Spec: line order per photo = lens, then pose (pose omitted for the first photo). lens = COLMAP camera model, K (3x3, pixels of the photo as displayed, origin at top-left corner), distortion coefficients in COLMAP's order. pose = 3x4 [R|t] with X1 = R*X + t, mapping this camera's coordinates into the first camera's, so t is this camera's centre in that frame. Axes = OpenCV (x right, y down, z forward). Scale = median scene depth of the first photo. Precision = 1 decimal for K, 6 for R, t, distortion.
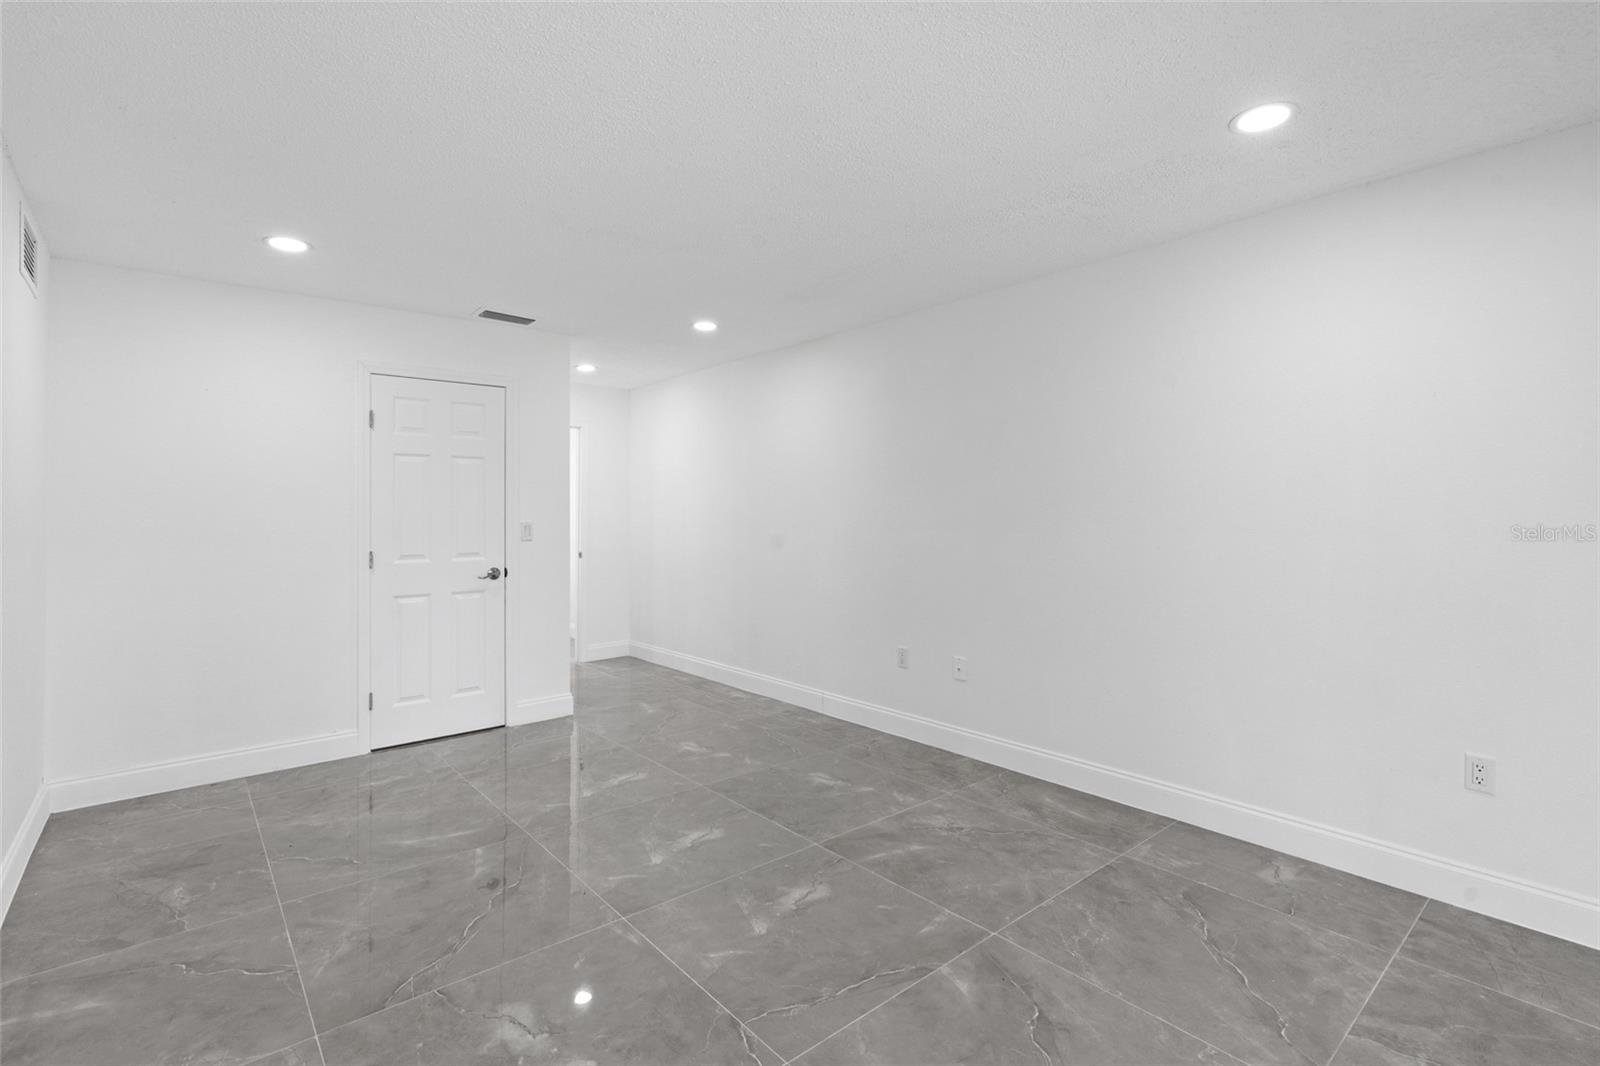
lens RADIAL K [[718.5, 0, 800.5], [0, 718.5, 528.9], [0, 0, 1]] dist [-0.002681, 0.000925]
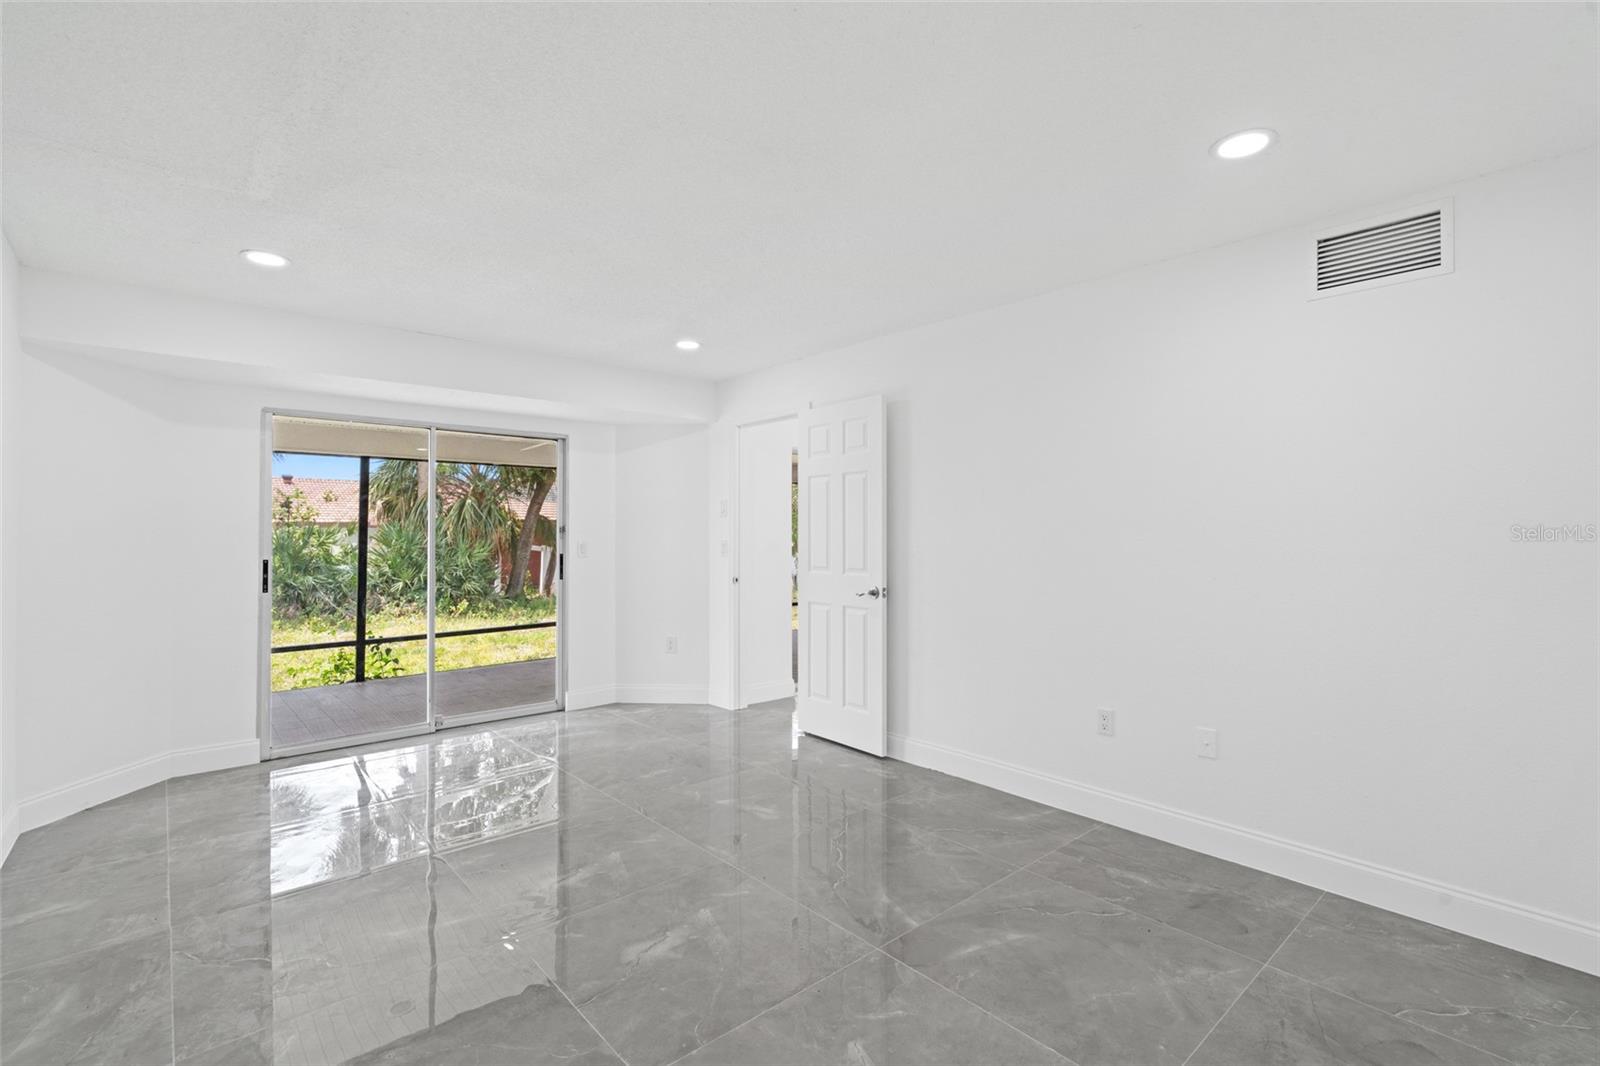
lens RADIAL K [[718.5, 0, 796.9], [0, 718.5, 530.4], [0, 0, 1]] dist [-0.002681, 0.000925]
pose [[-0.999886, 0.003944, -0.014606, -0.297991], [0.003860, 0.999976, 0.005750, -0.028589], [0.014628, 0.005693, -0.999877, 1.861315]]
